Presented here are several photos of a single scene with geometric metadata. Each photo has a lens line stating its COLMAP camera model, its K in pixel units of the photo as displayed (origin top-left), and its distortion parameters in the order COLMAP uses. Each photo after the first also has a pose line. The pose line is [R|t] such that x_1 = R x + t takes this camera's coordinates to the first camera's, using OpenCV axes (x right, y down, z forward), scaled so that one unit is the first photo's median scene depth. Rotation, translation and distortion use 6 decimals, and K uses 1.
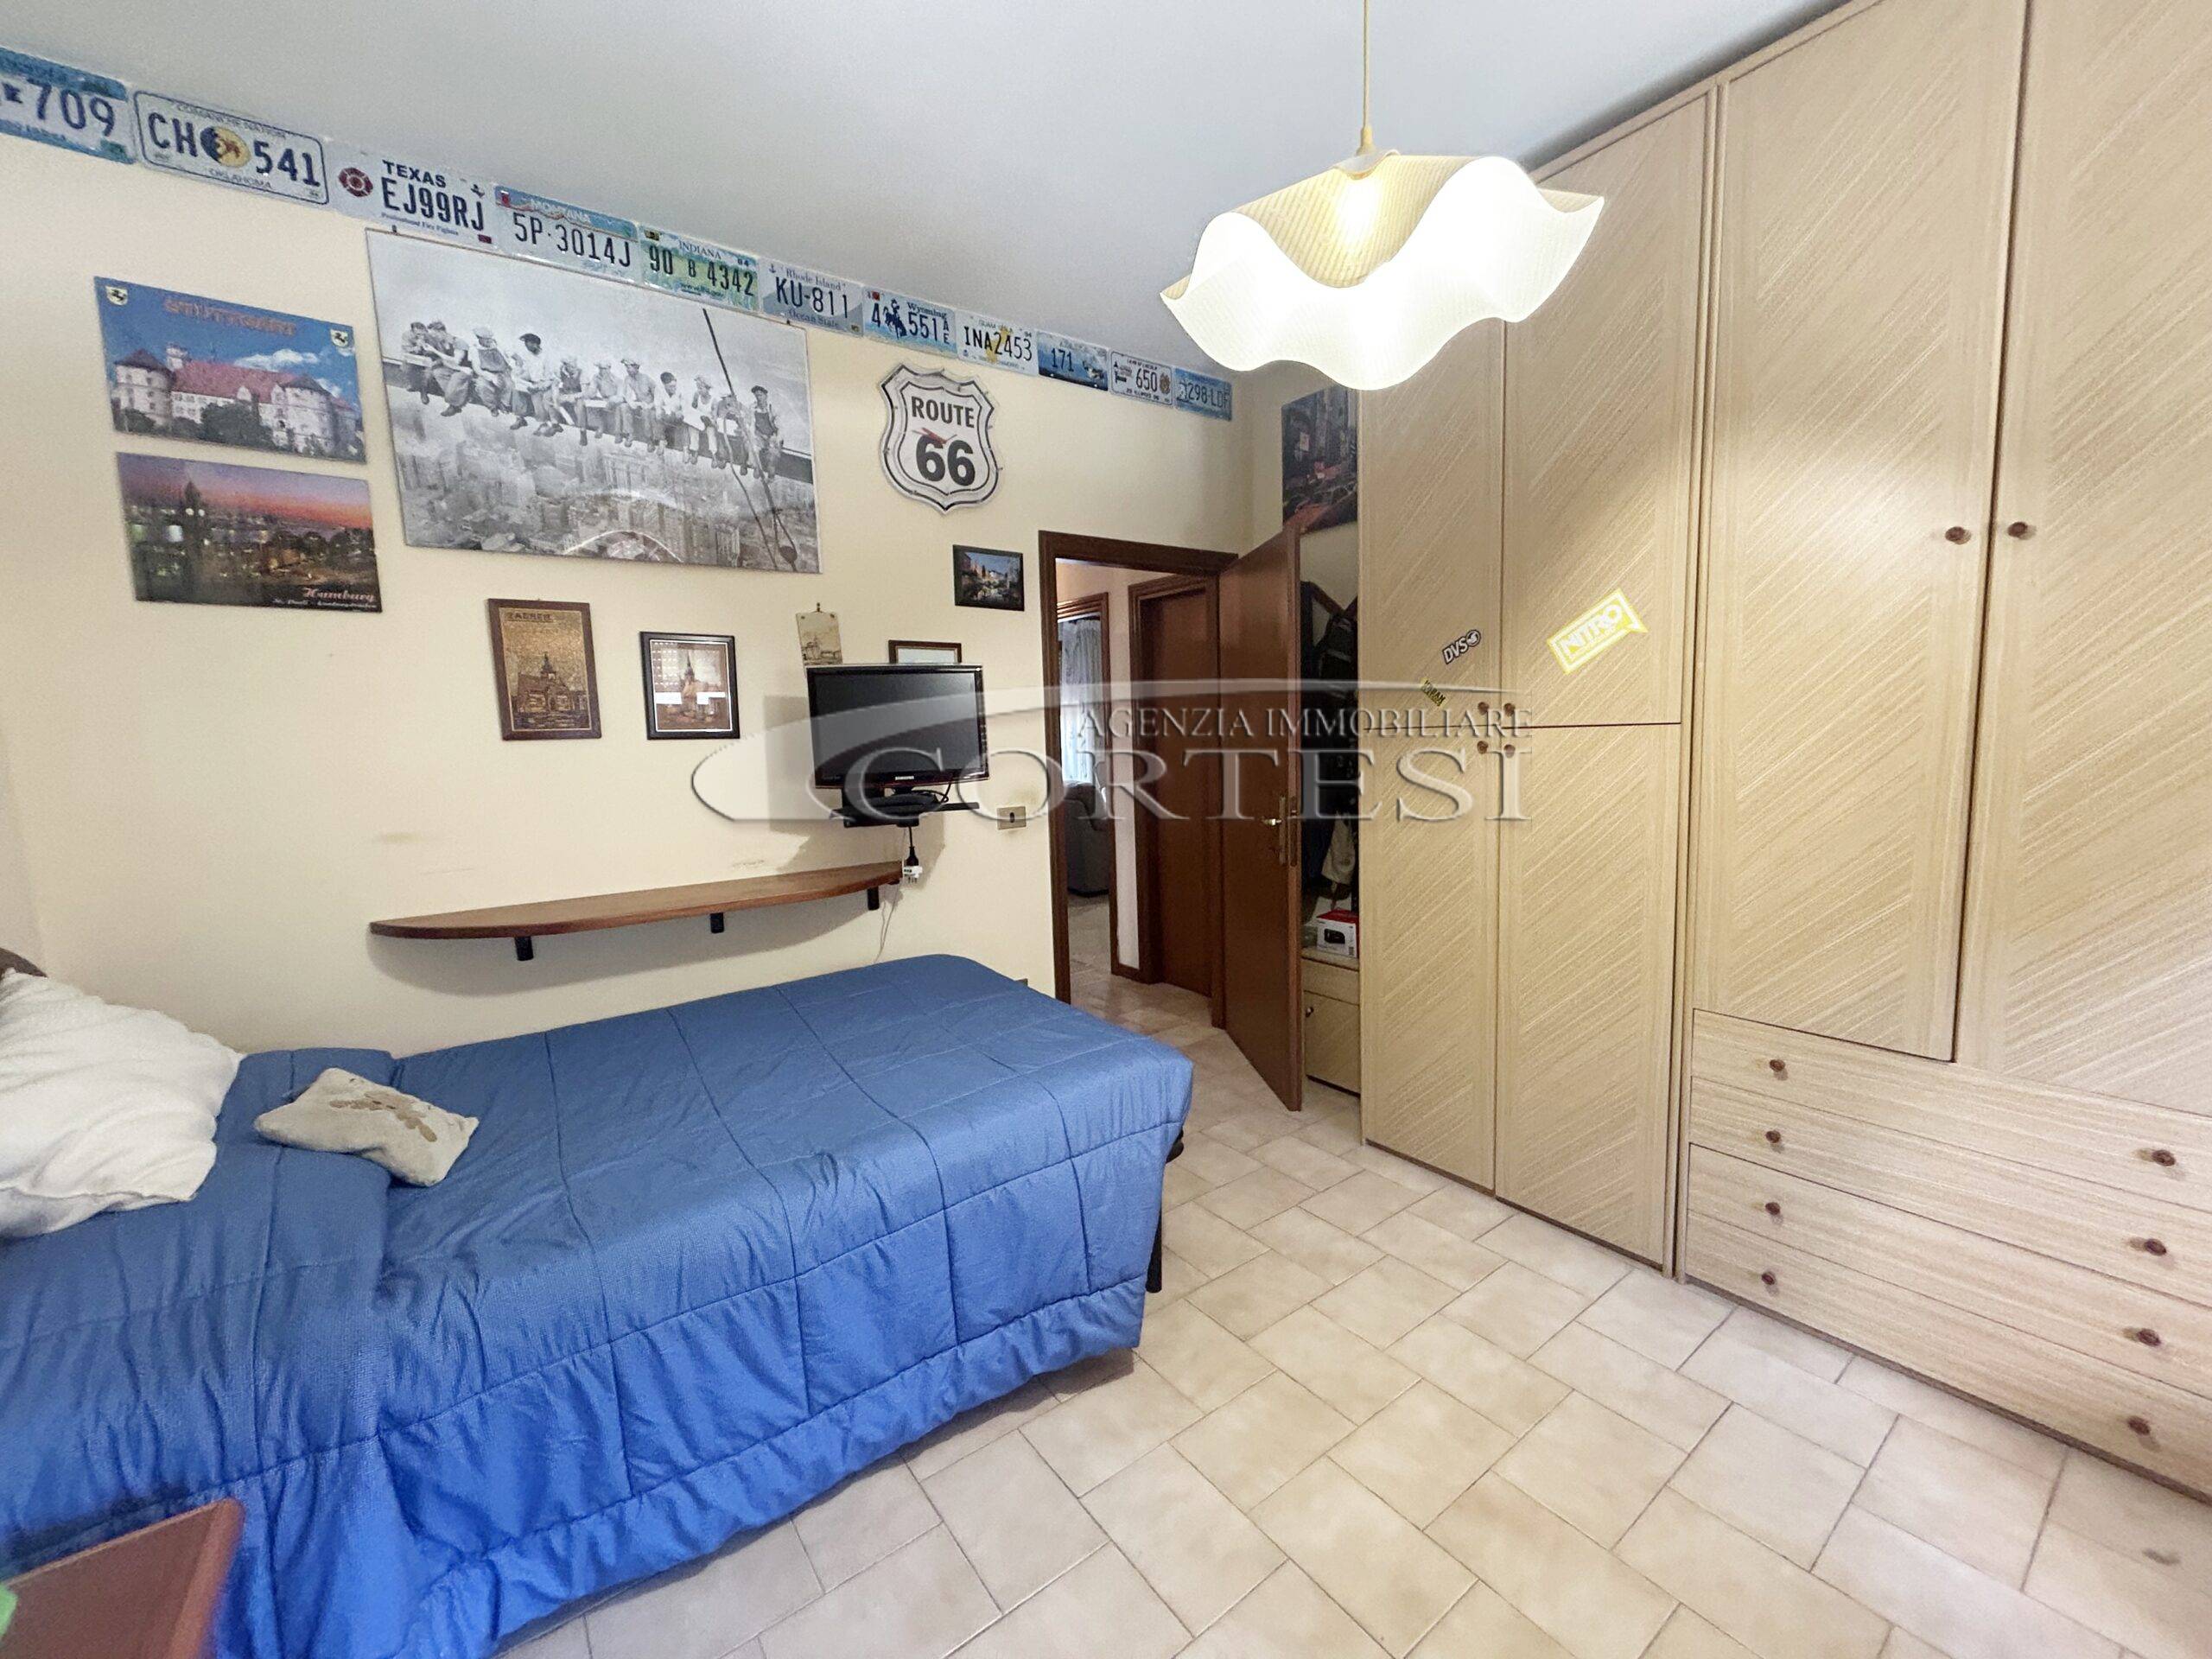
lens RADIAL K [[892.2, 0, 1109.4], [0, 892.2, 835.7], [0, 0, 1]] dist [-0.002146, 0.000449]
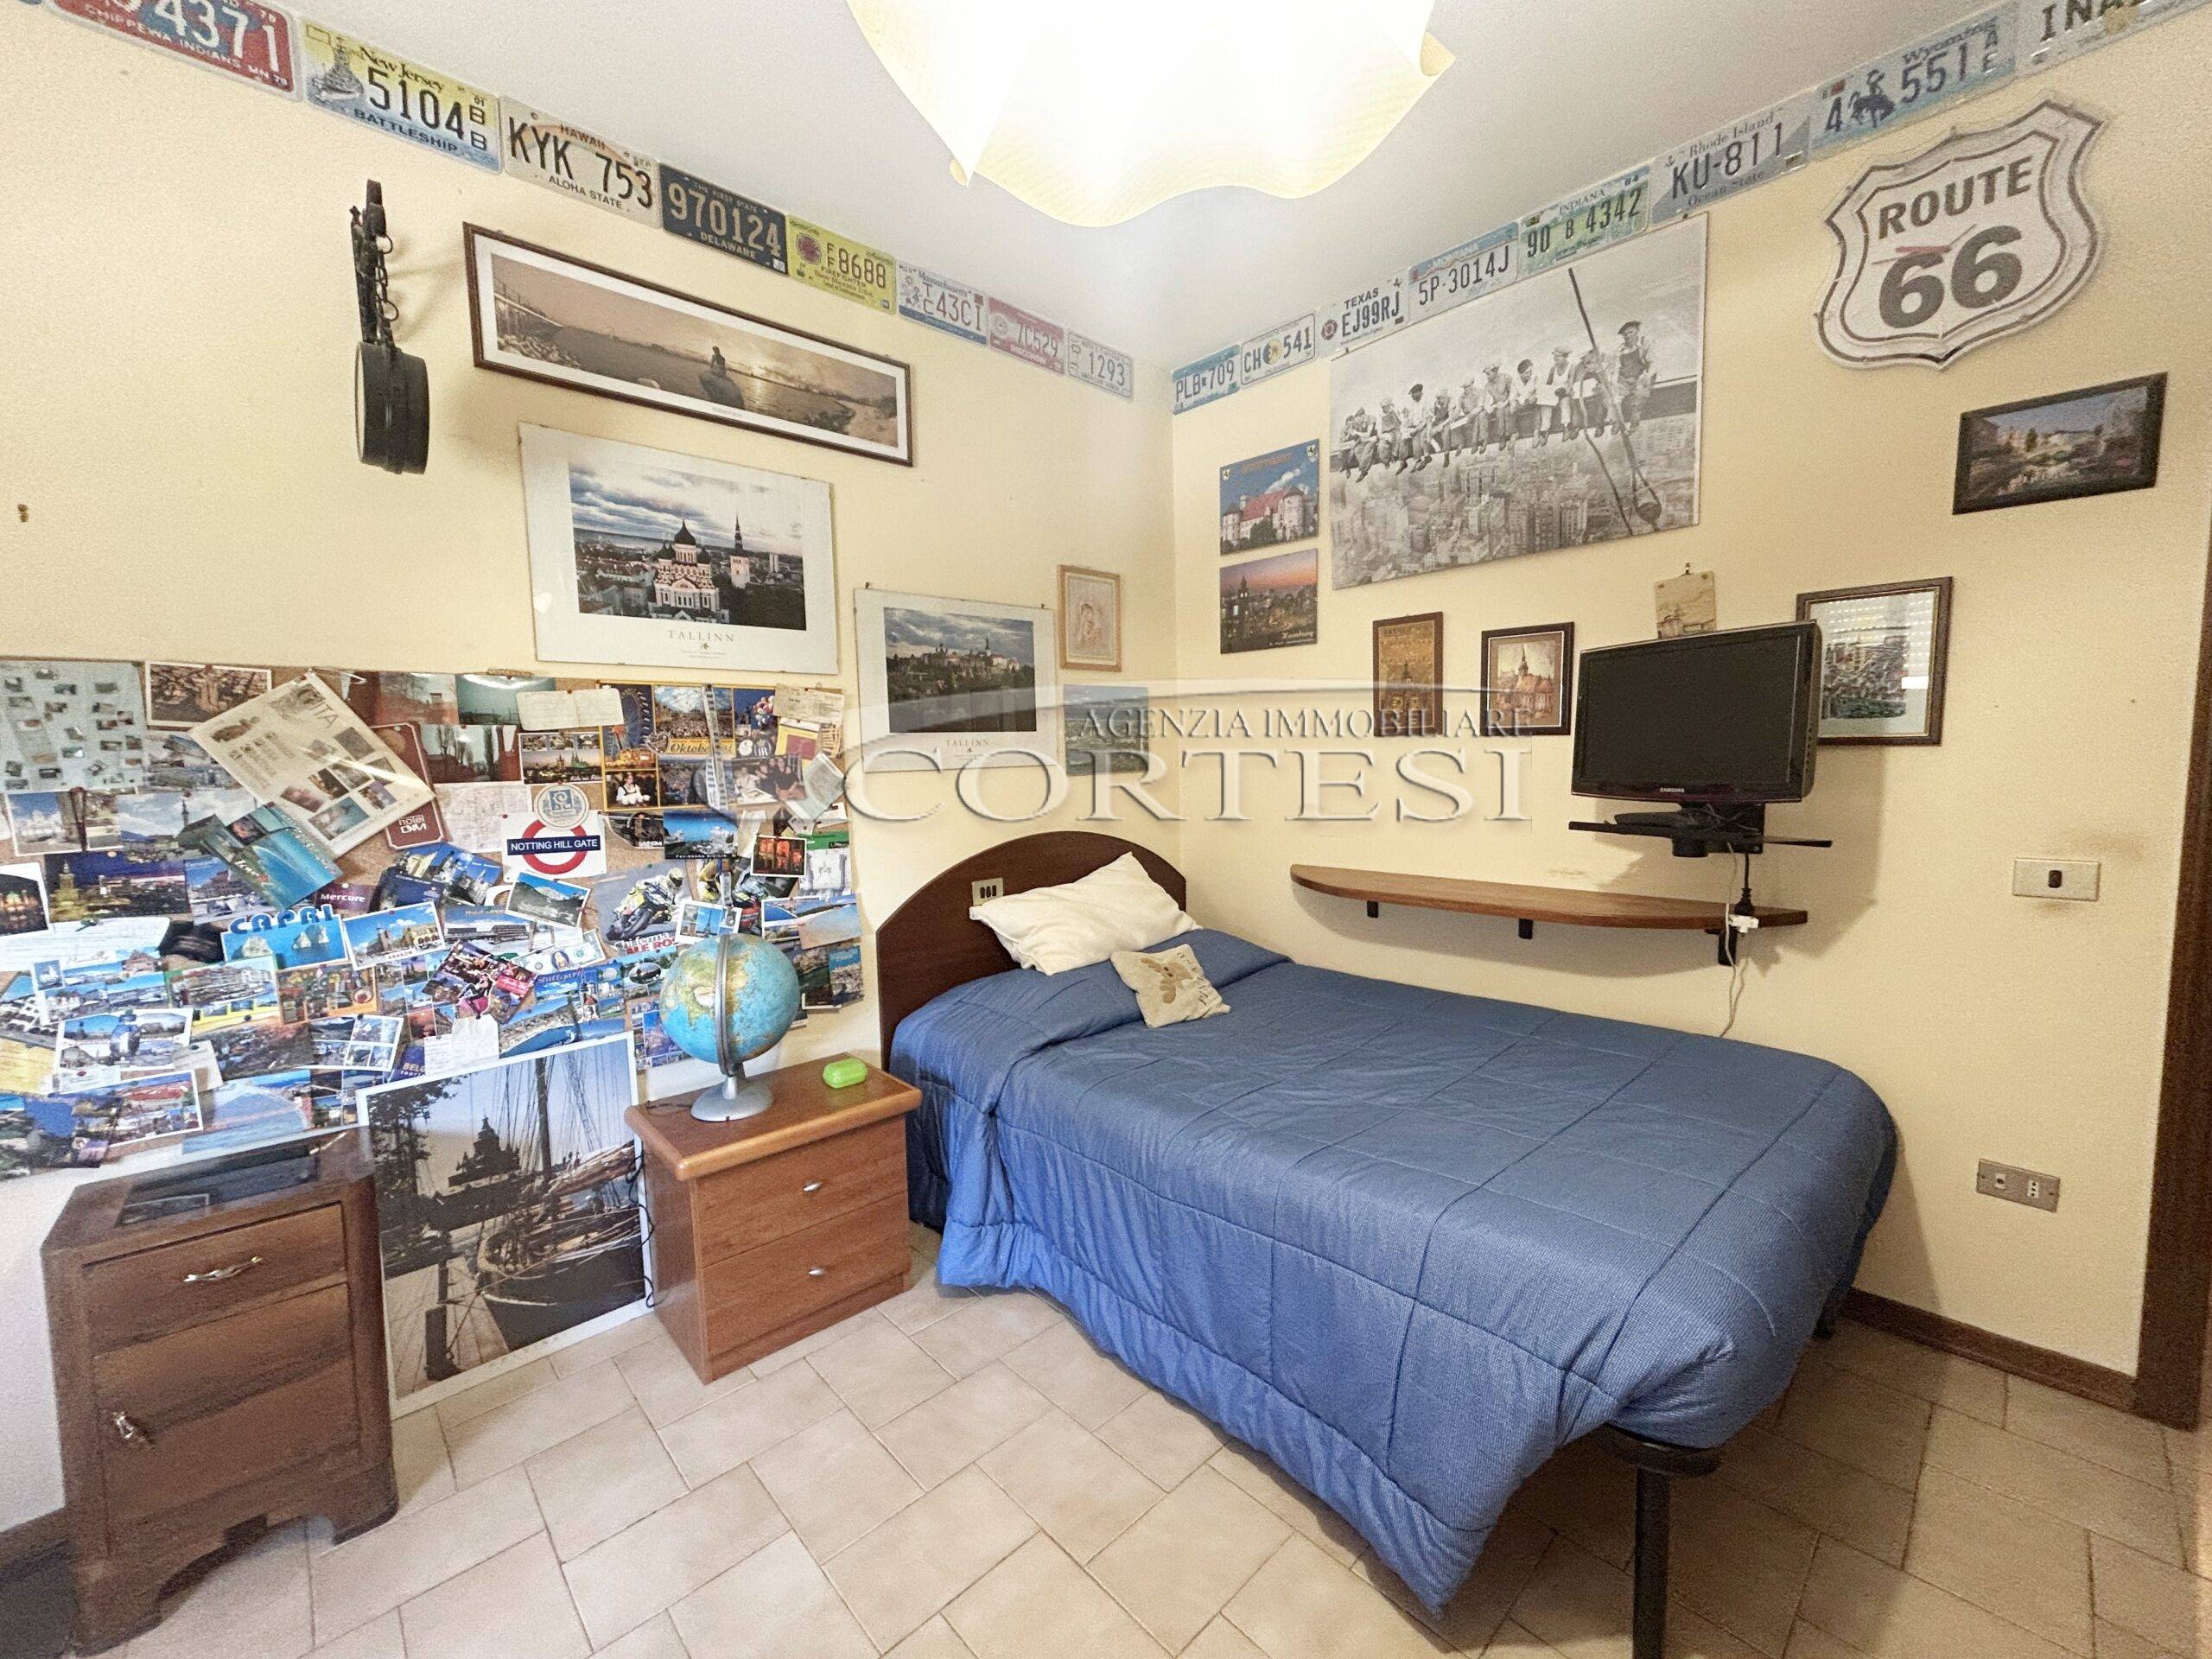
lens RADIAL K [[892.2, 0, 1109.4], [0, 892.2, 835.7], [0, 0, 1]] dist [-0.002146, 0.000449]
pose [[0.119472, 0.121267, -0.985404, 0.475366], [-0.096957, 0.989194, 0.109978, -0.067140], [0.988092, 0.082403, 0.129939, 0.464784]]
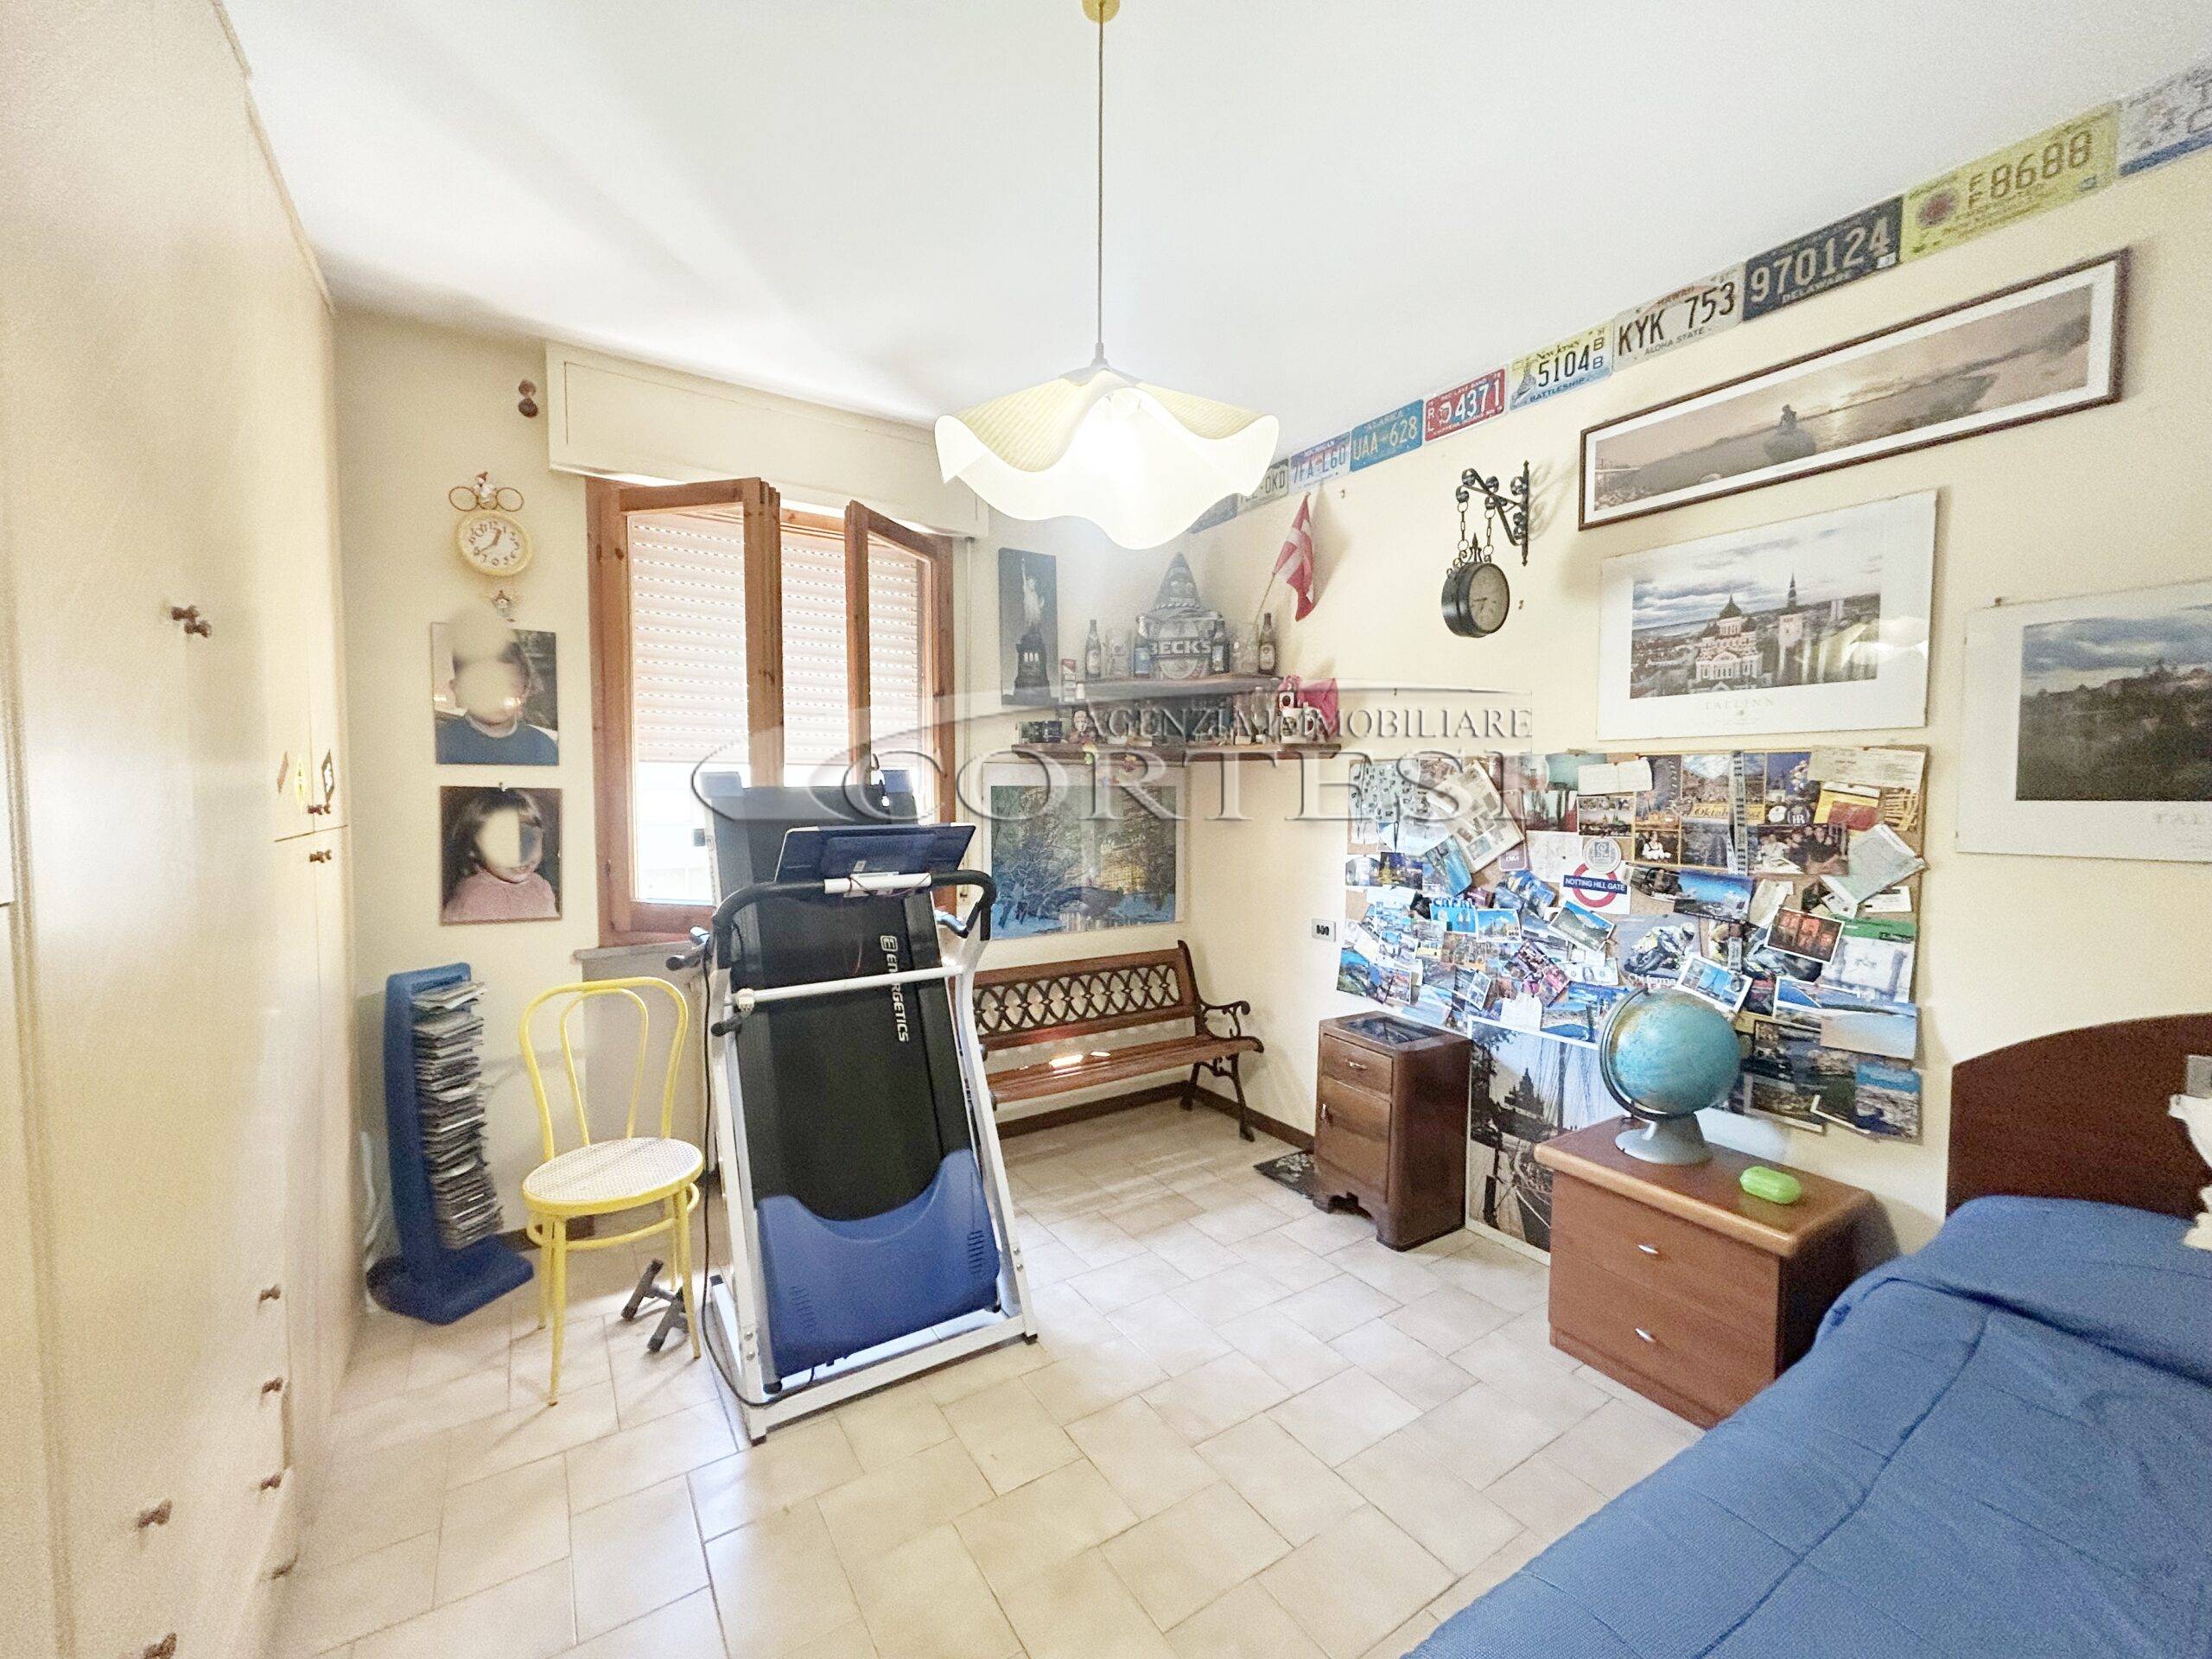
lens RADIAL K [[892.2, 0, 1109.4], [0, 892.2, 835.7], [0, 0, 1]] dist [-0.002146, 0.000449]
pose [[-0.997786, 0.027121, 0.060723, 0.103012], [0.036892, 0.985422, 0.166077, -0.171106], [-0.055334, 0.167949, -0.984241, 1.127868]]
